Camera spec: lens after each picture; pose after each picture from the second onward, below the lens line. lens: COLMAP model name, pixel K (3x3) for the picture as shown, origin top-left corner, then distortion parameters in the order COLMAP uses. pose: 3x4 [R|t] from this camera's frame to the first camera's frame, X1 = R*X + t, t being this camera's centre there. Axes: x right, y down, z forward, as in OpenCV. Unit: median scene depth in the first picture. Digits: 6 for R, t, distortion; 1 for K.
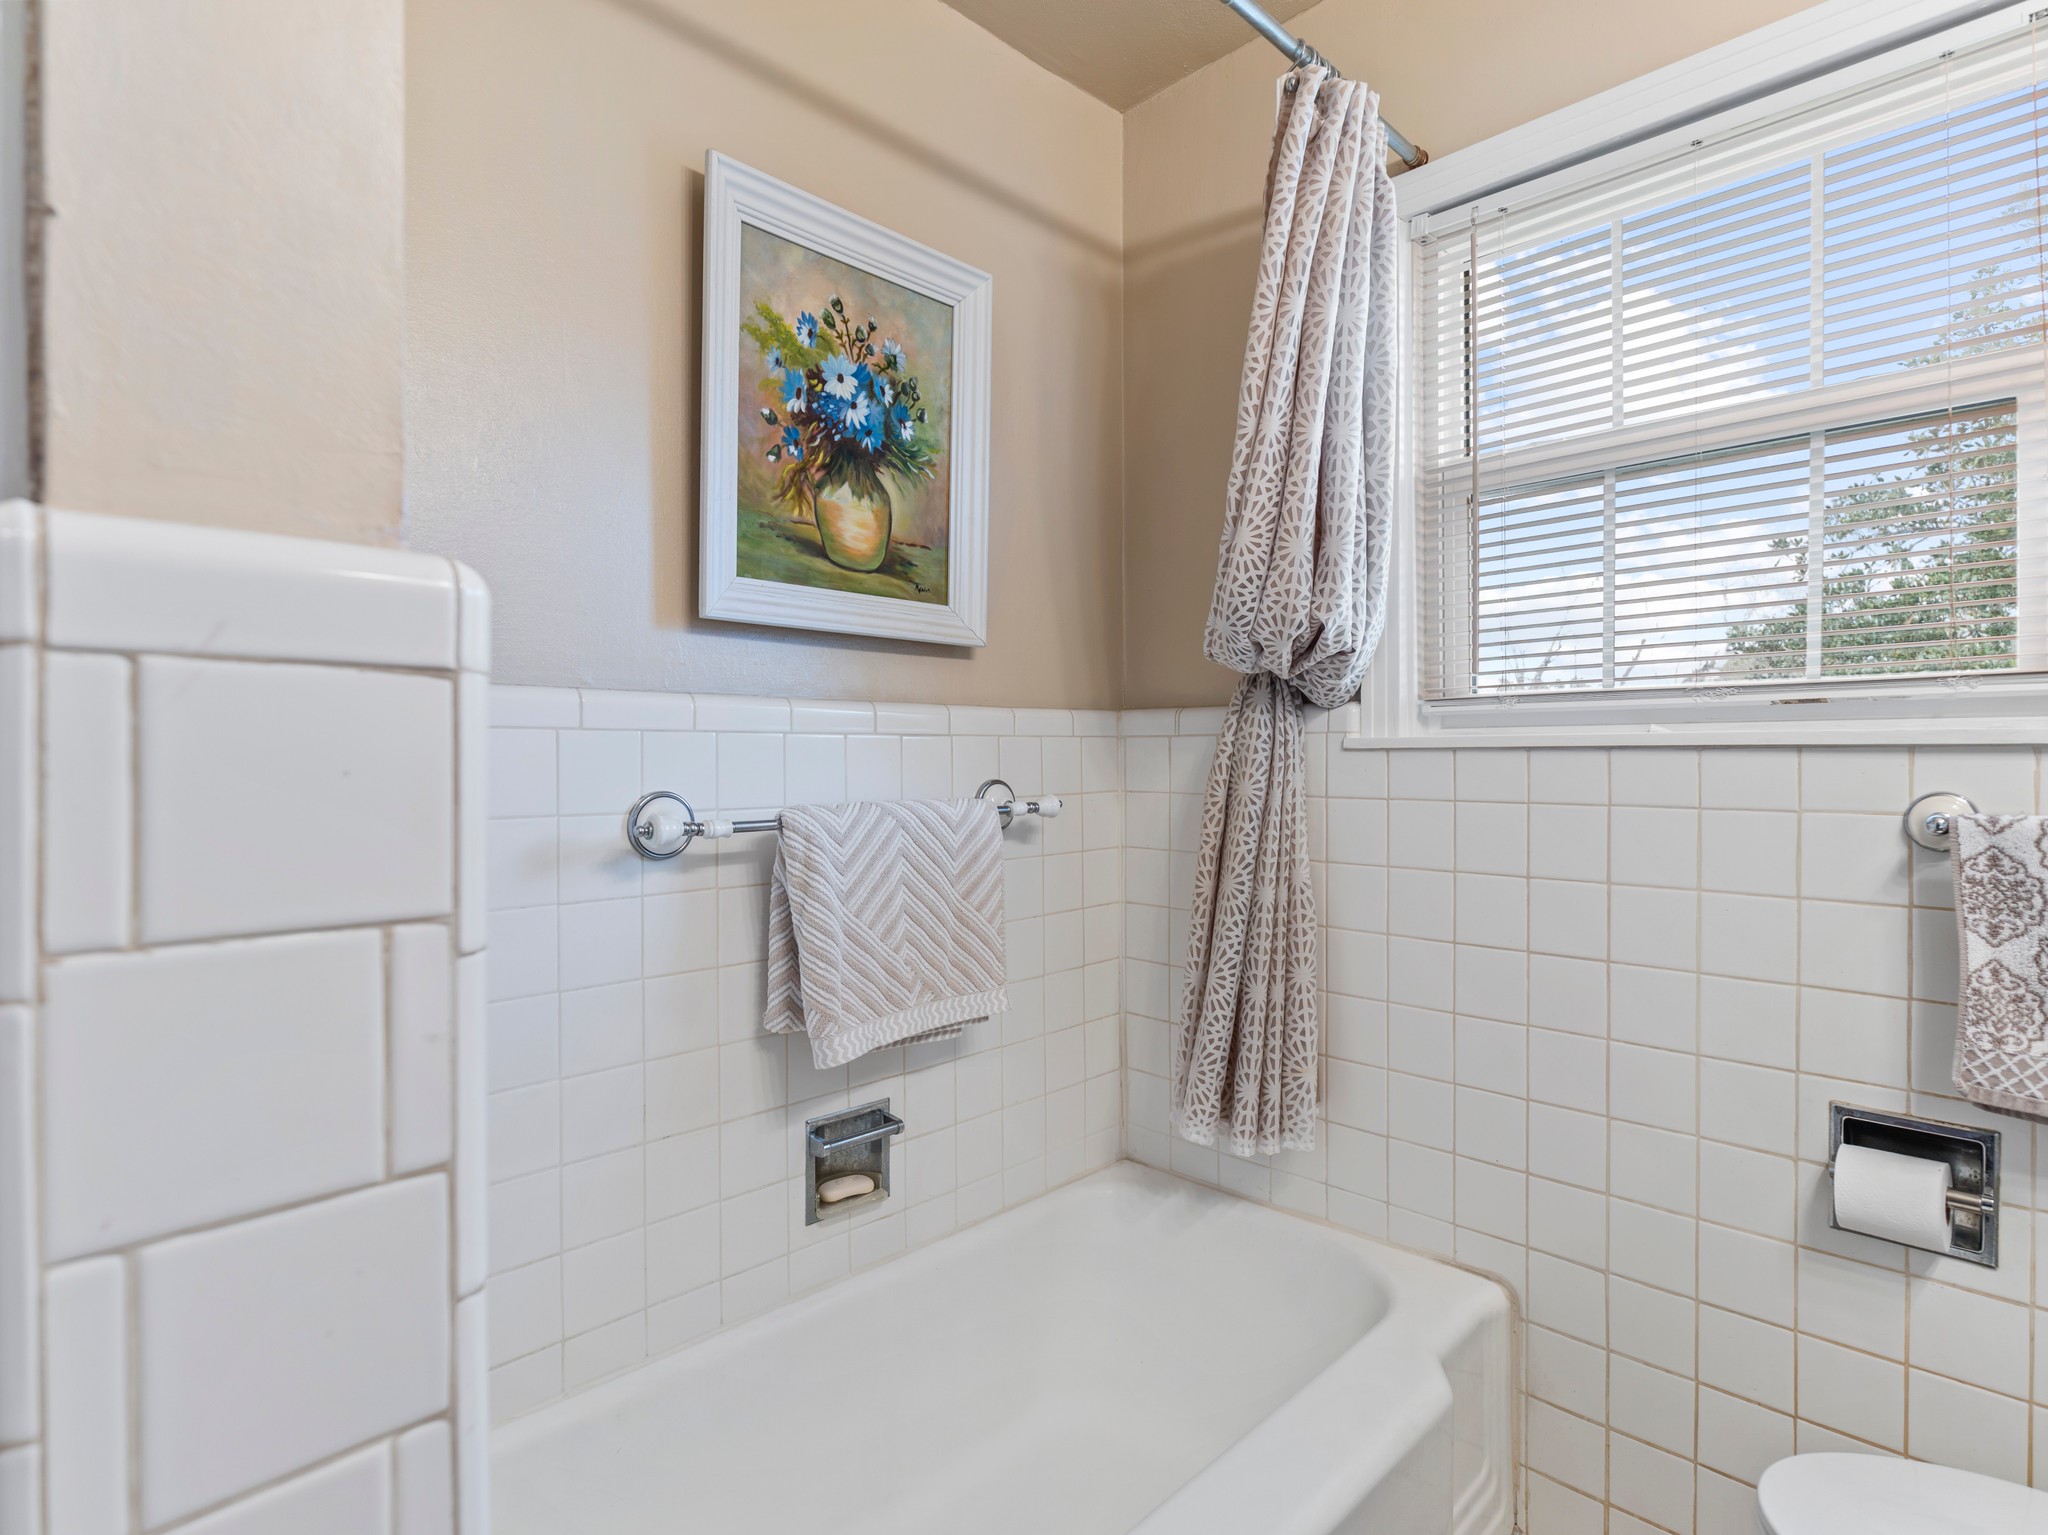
lens RADIAL K [[1076.8, 0, 1019.9], [0, 1076.8, 758.0], [0, 0, 1]] dist [-0.003300, -0.000489]
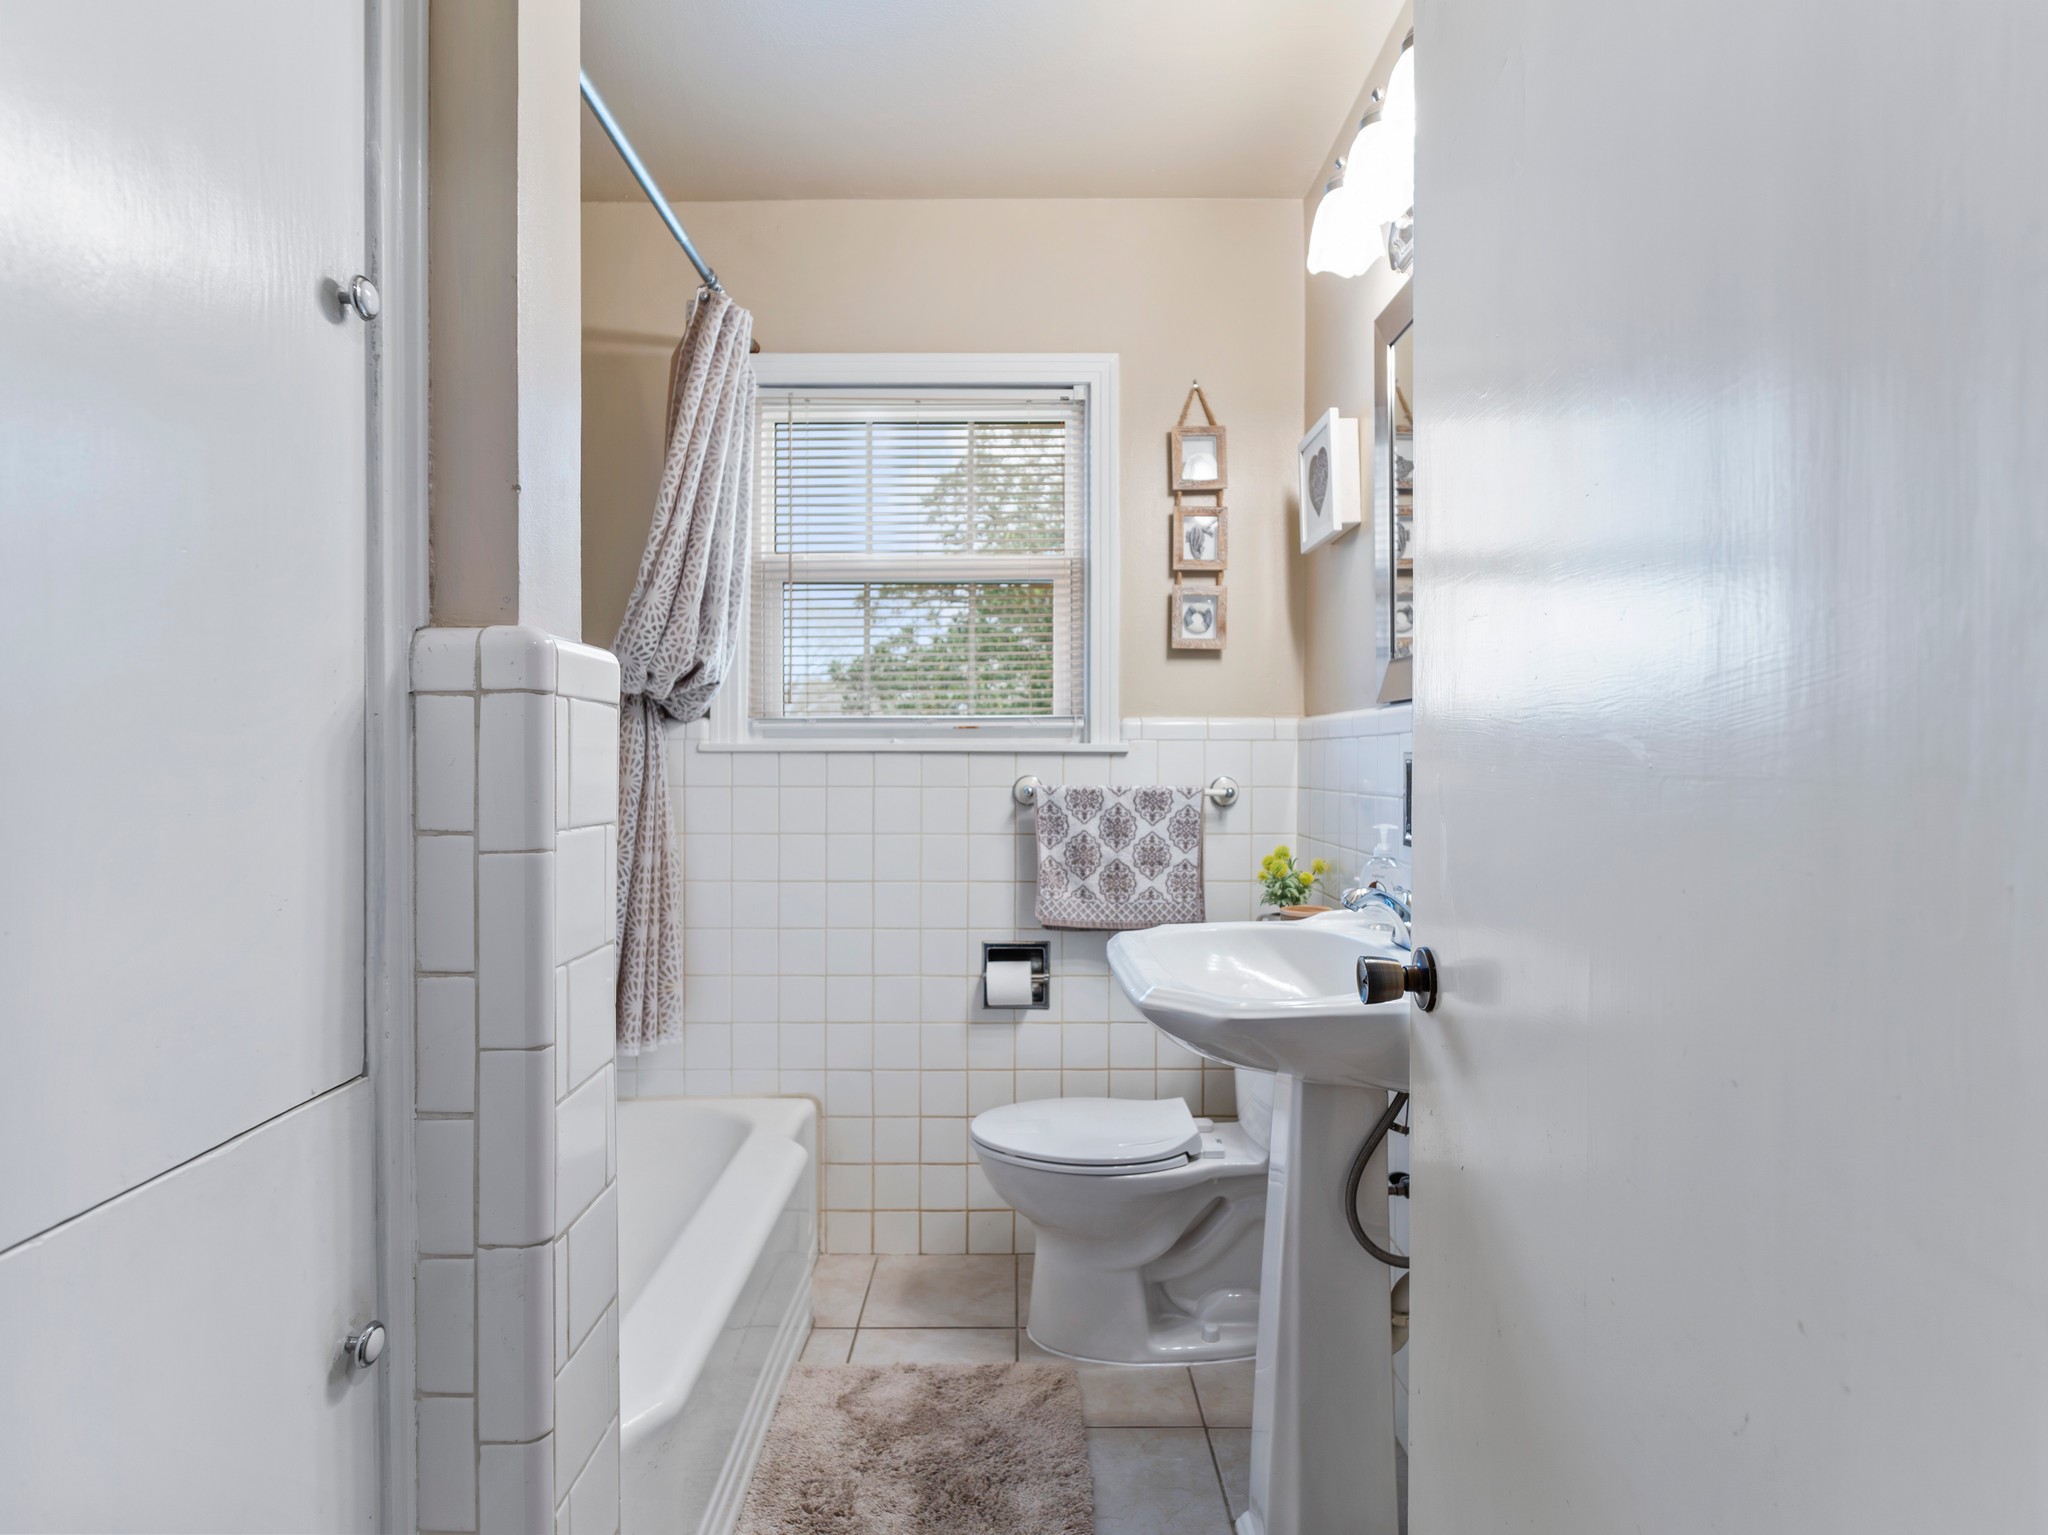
lens RADIAL K [[1076.8, 0, 1019.9], [0, 1076.8, 758.0], [0, 0, 1]] dist [-0.003300, -0.000489]
pose [[0.707339, 0.005319, 0.706855, -0.429963], [-0.000990, 0.999978, -0.006535, 0.009592], [-0.706874, 0.003923, 0.707329, -0.305789]]
